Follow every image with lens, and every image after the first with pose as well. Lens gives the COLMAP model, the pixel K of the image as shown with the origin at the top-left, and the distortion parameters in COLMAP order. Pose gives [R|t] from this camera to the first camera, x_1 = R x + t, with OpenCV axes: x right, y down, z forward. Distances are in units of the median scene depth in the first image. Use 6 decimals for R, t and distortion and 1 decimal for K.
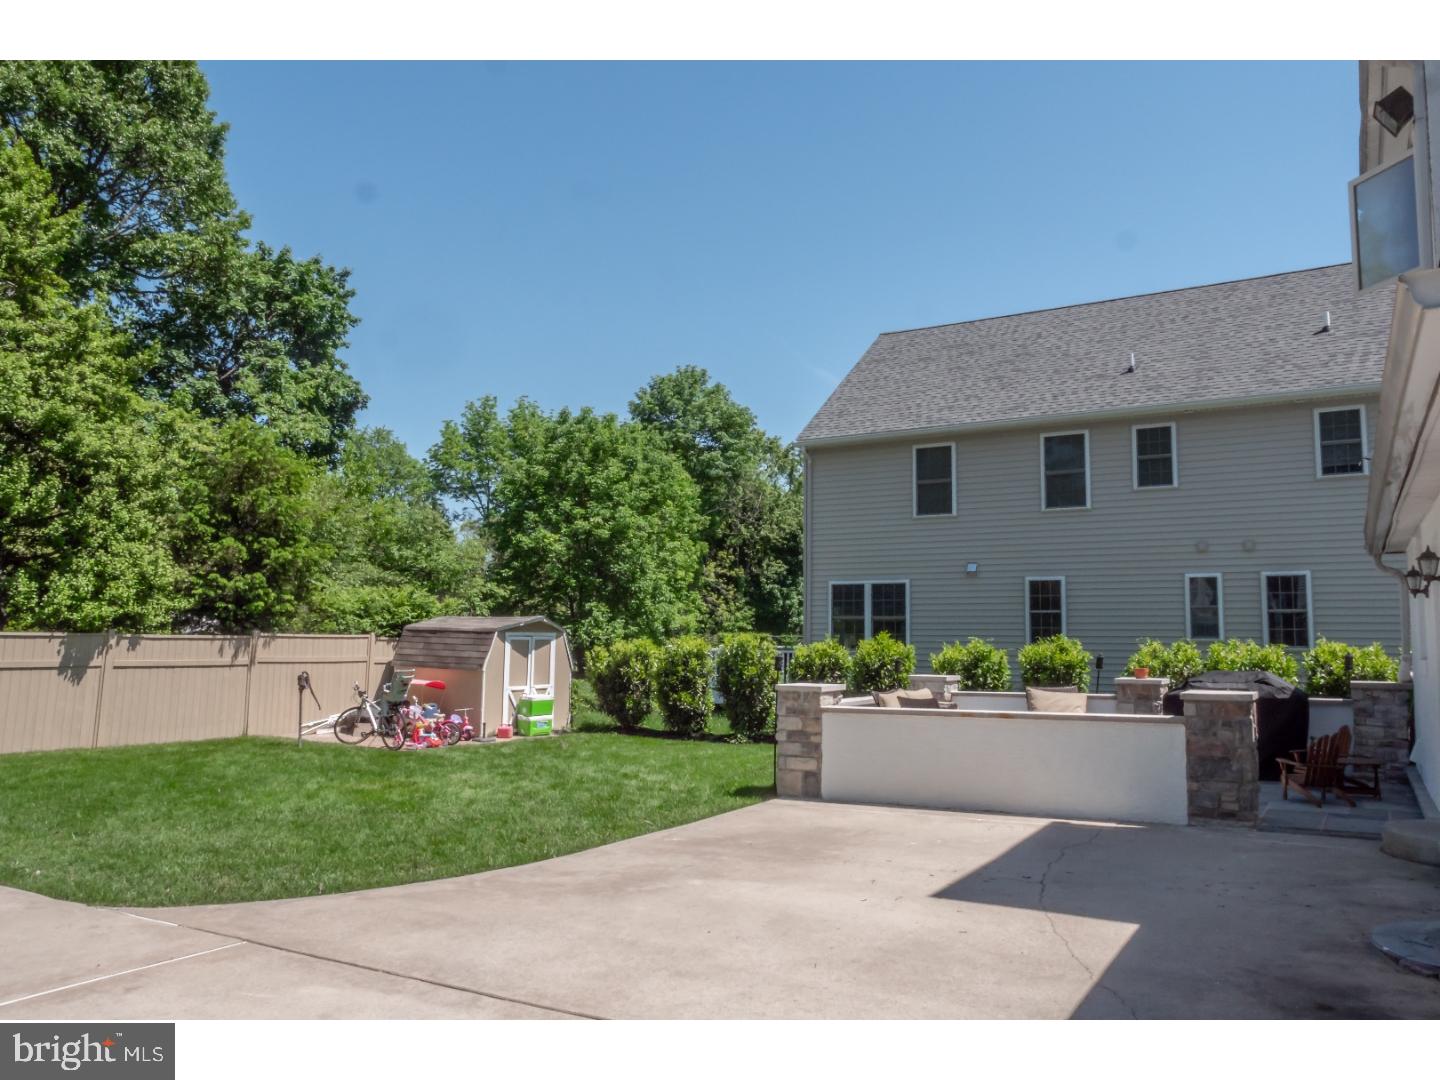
lens RADIAL K [[1041.5, 0, 721.1], [0, 1041.5, 534.7], [0, 0, 1]] dist [-0.016289, 0.007911]
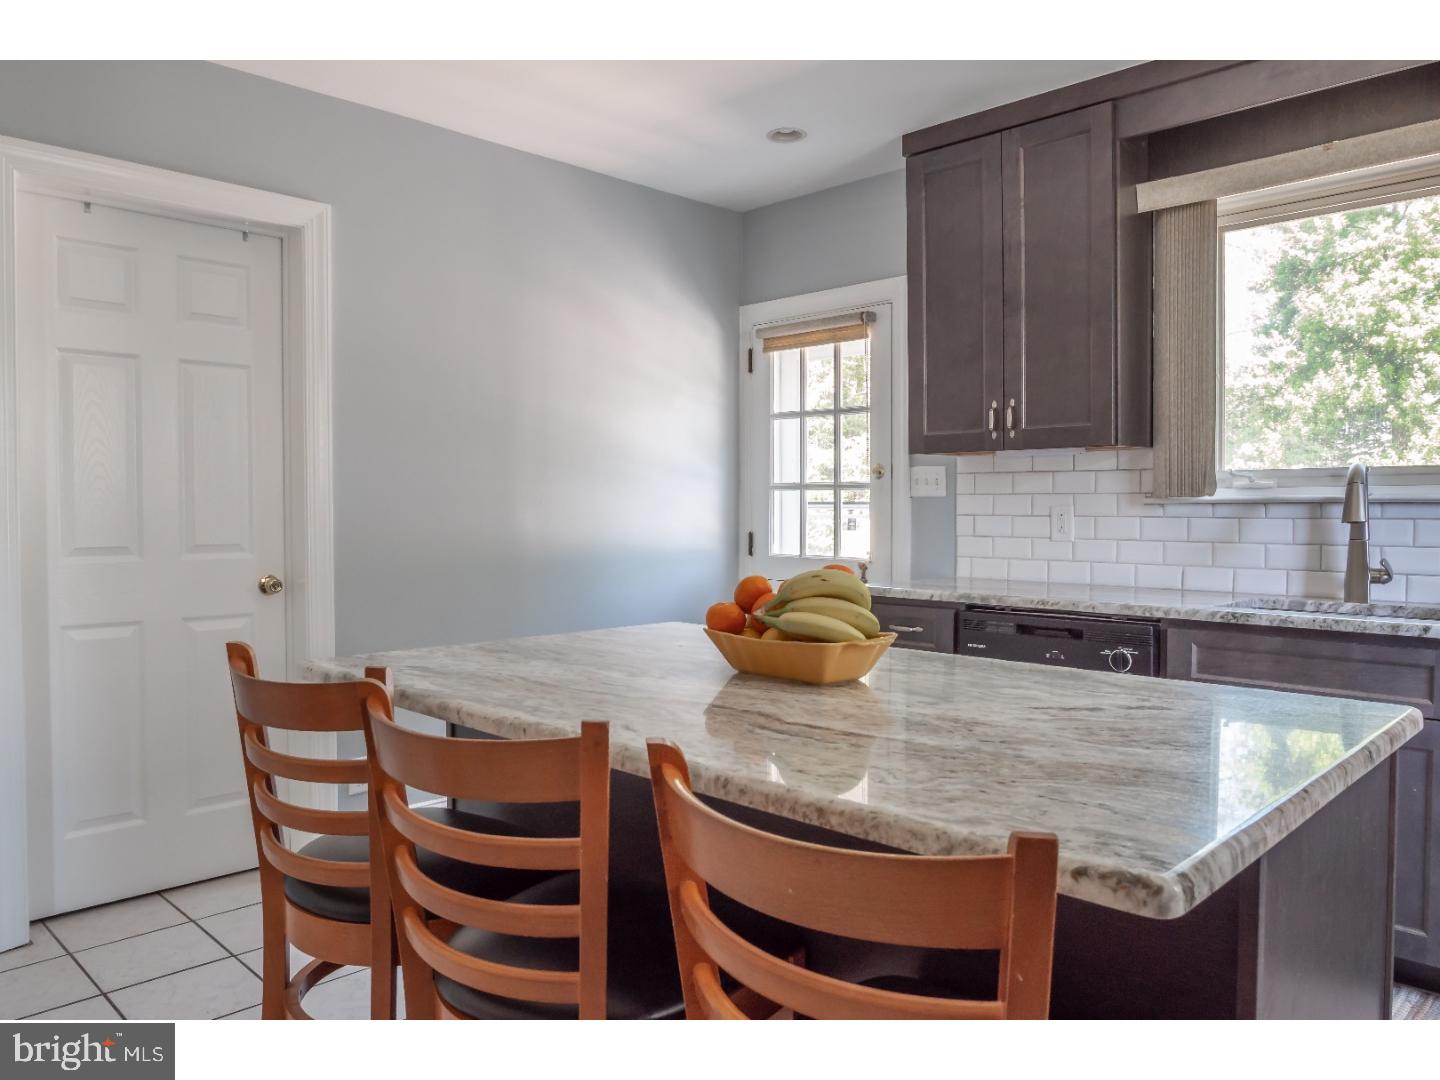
lens RADIAL K [[1041.5, 0, 721.1], [0, 1041.5, 534.7], [0, 0, 1]] dist [-0.016289, 0.007911]
pose [[-0.218534, 0.017293, -0.975676, 0.495630], [0.097042, 0.995272, -0.004095, 0.047456], [0.970992, -0.095577, -0.219179, 0.390656]]
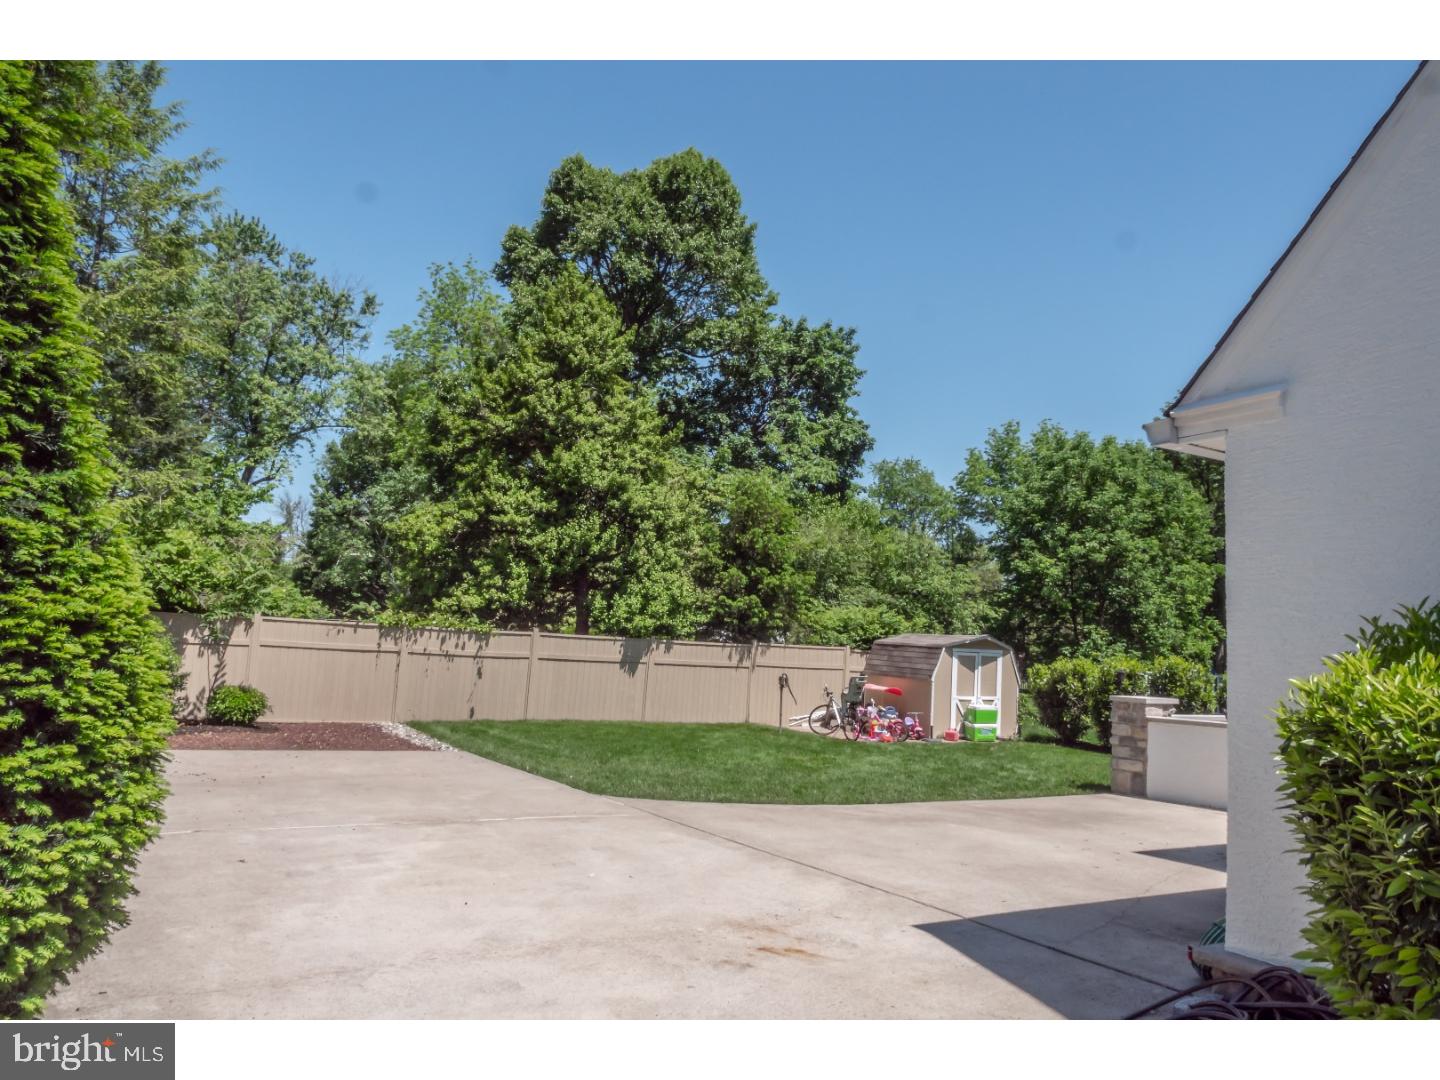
lens RADIAL K [[1041.5, 0, 721.1], [0, 1041.5, 534.7], [0, 0, 1]] dist [-0.016289, 0.007911]
pose [[0.869322, -0.021699, -0.493770, 0.134212], [0.011347, 0.999649, -0.023954, -0.006528], [0.494116, 0.015221, 0.869262, -0.118327]]
